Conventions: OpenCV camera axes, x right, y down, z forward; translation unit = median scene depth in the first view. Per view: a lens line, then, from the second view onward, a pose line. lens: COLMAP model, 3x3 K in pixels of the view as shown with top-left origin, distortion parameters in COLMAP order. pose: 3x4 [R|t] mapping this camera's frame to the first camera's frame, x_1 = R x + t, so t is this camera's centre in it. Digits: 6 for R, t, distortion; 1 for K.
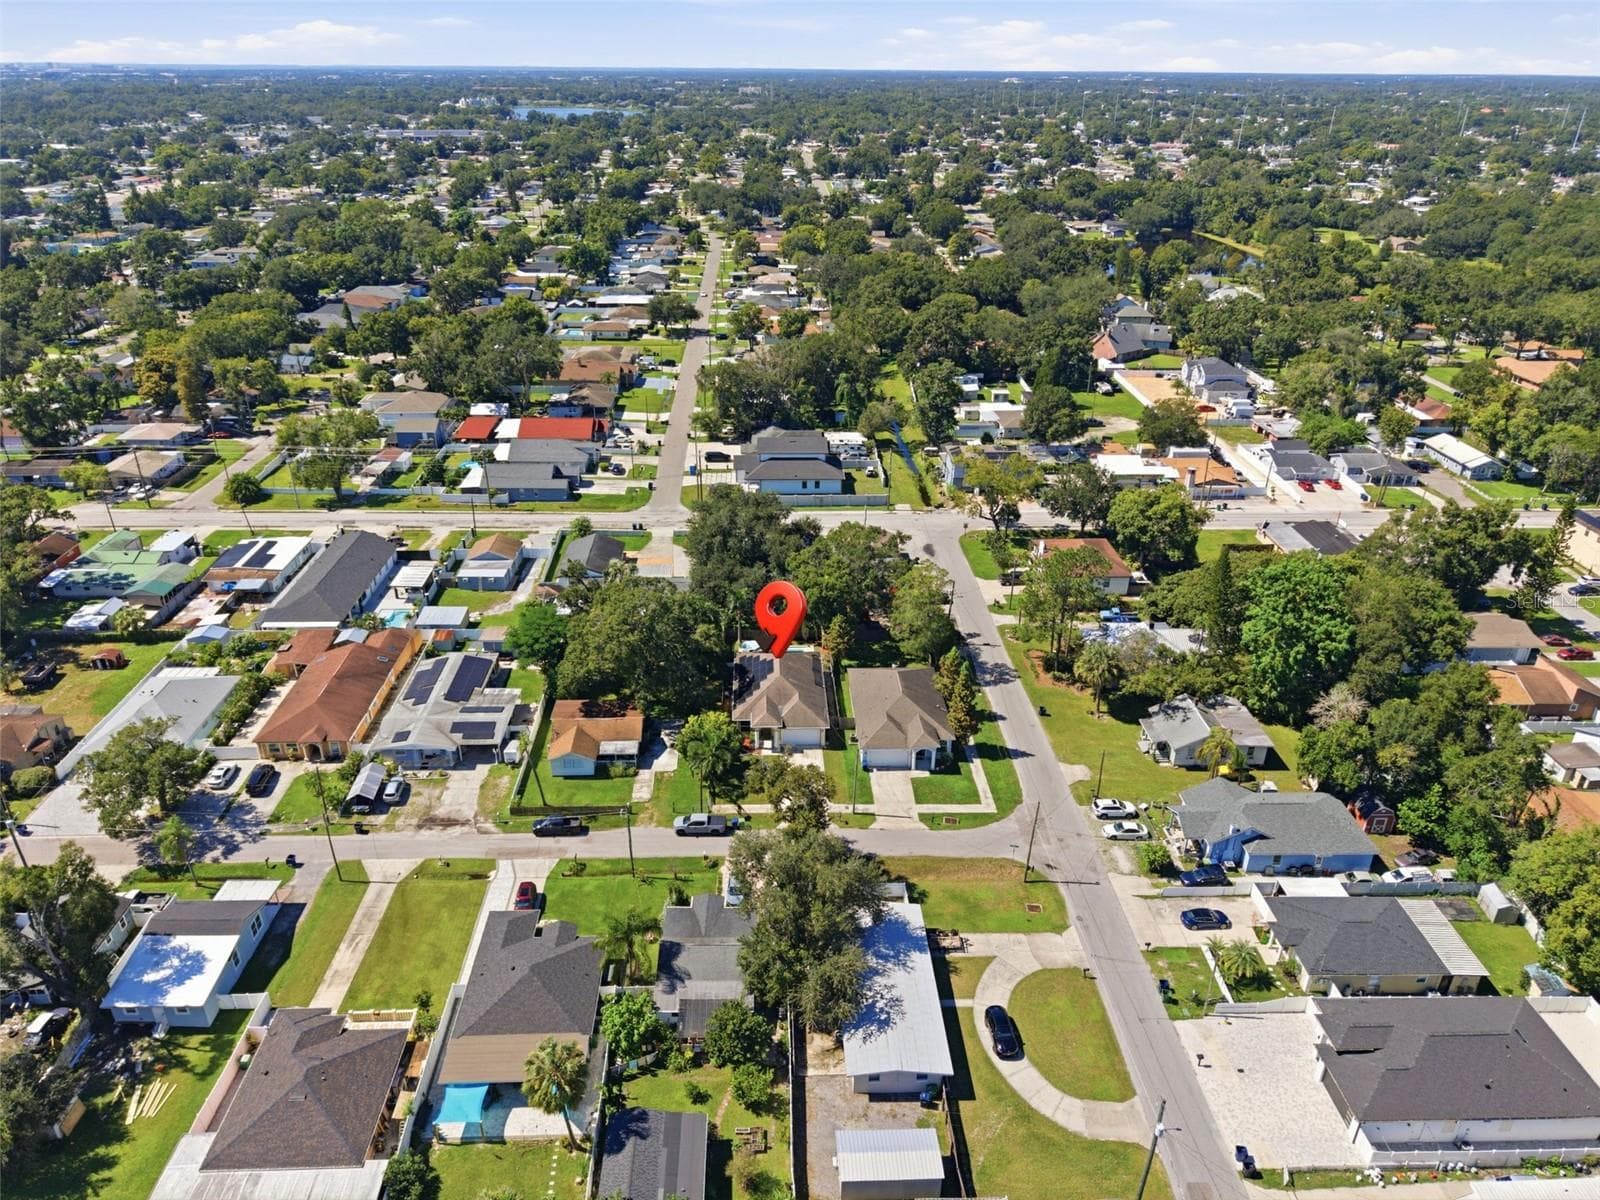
lens RADIAL K [[1061.1, 0, 794.8], [0, 1061.1, 601.6], [0, 0, 1]] dist [0.058772, -0.081397]
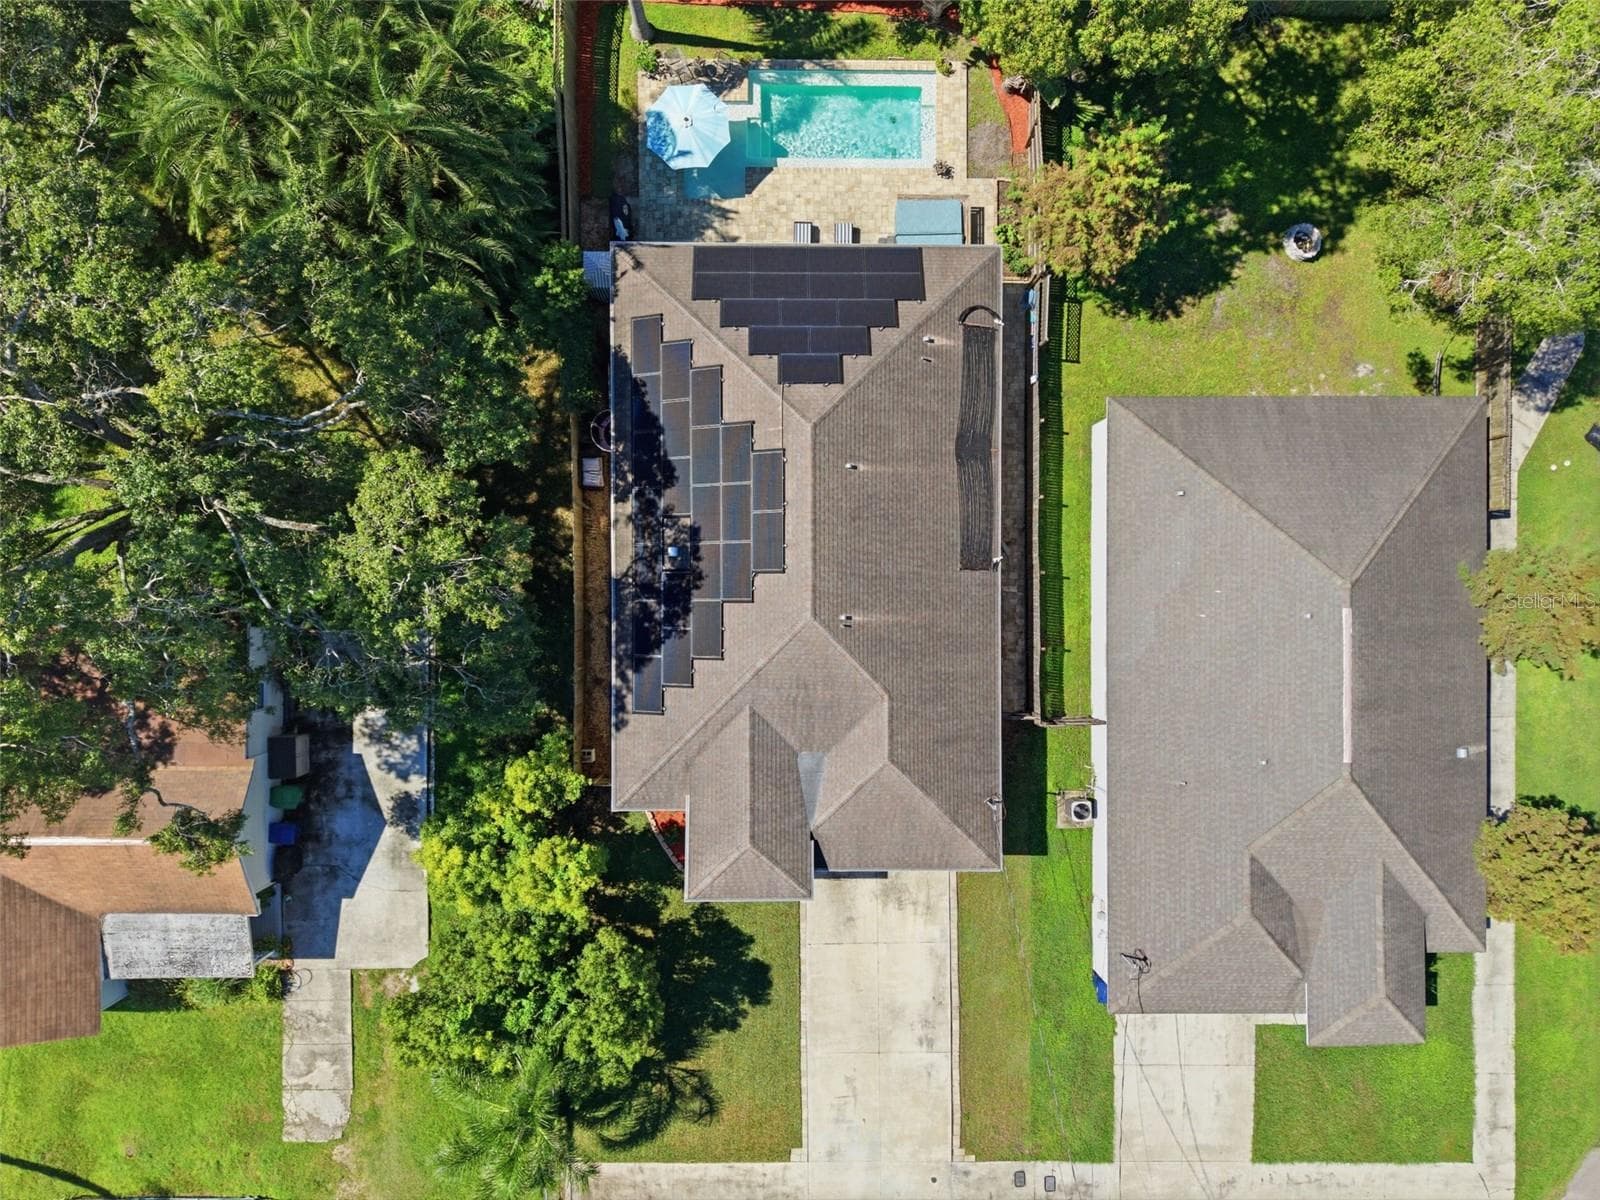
lens RADIAL K [[1108.4, 0, 794.2], [0, 1108.4, 598.6], [0, 0, 1]] dist [0.019848, 0.000017]
pose [[0.999298, 0.036047, 0.010210, -0.016754], [-0.025193, 0.444821, 0.895265, -0.114456], [0.027730, -0.894894, 0.445417, 0.742270]]
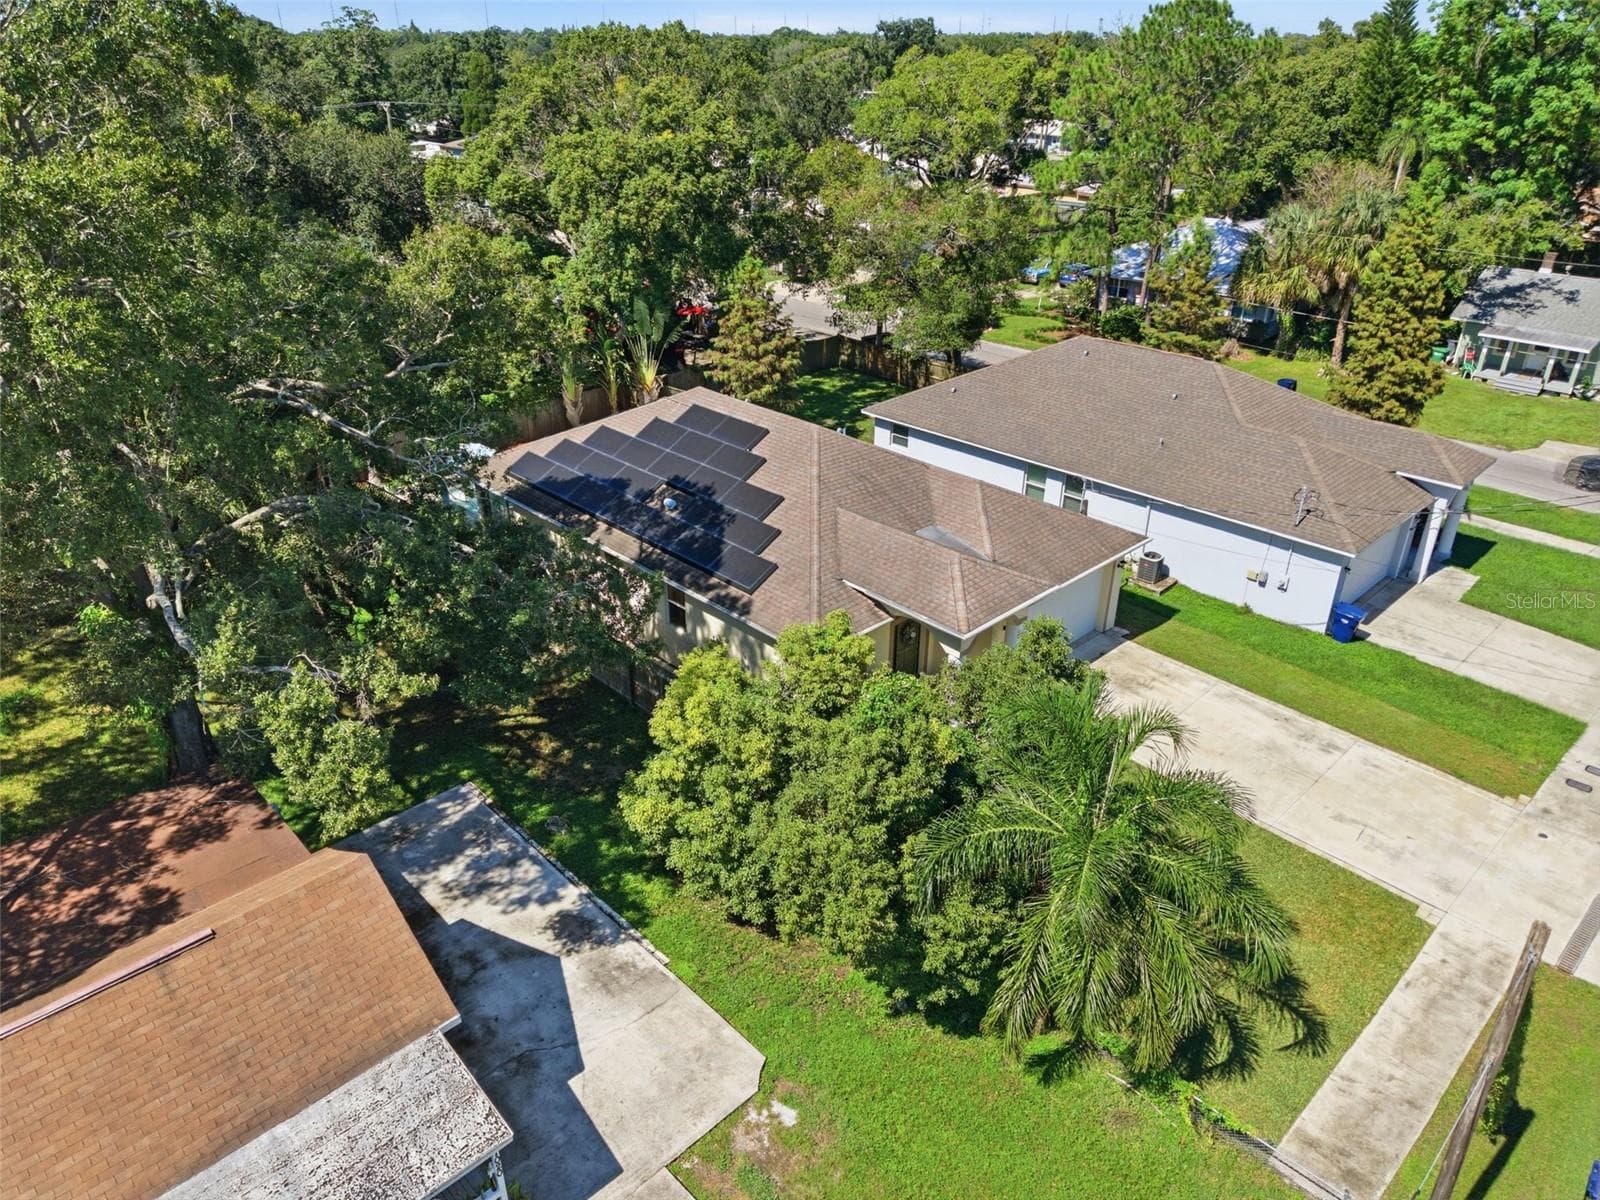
lens RADIAL K [[1079.1, 0, 786.4], [0, 1079.1, 593.1], [0, 0, 1]] dist [0.043211, -0.046711]
pose [[0.749082, -0.307215, 0.586937, -0.137743], [0.302575, 0.946824, 0.109423, 0.062570], [-0.589342, 0.095625, 0.802204, 0.675850]]
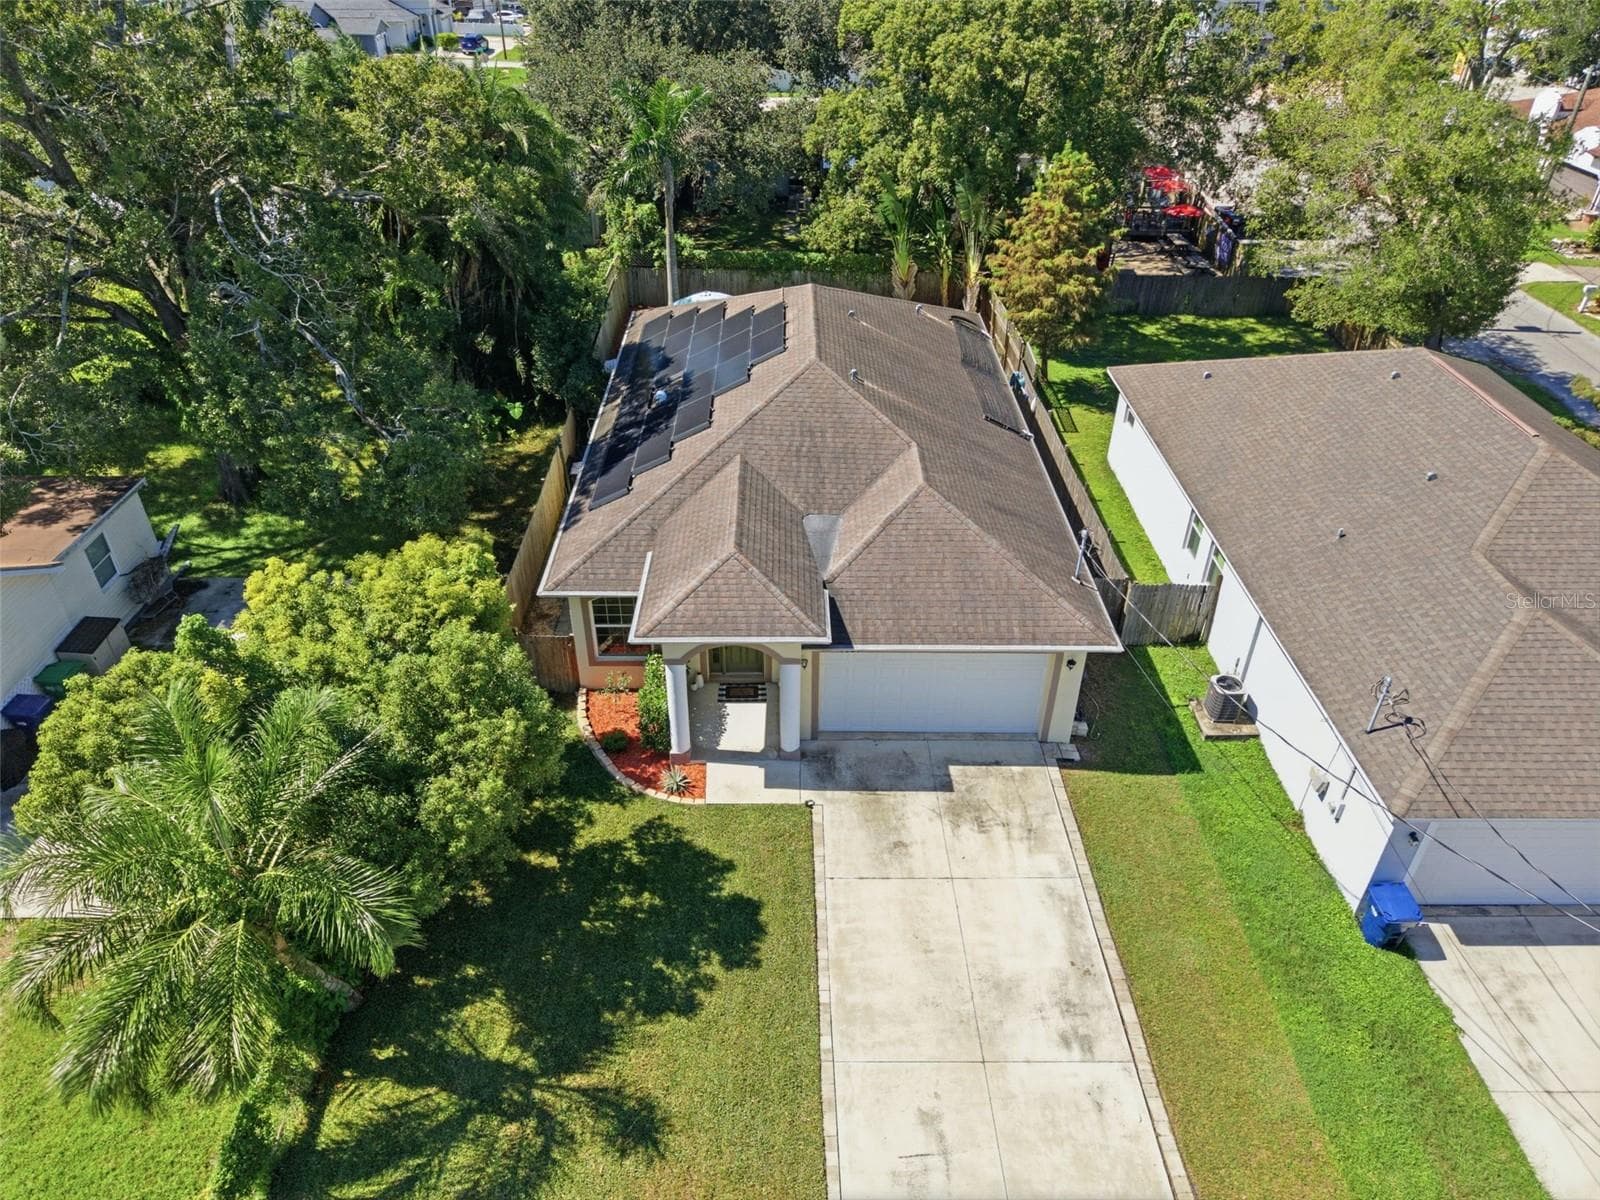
lens RADIAL K [[1079.1, 0, 786.4], [0, 1079.1, 593.1], [0, 0, 1]] dist [0.043211, -0.046711]
pose [[0.999379, 0.016051, -0.031371, -0.010557], [-0.011782, 0.991203, 0.131822, 0.070410], [0.033211, -0.131370, 0.990777, 0.660131]]
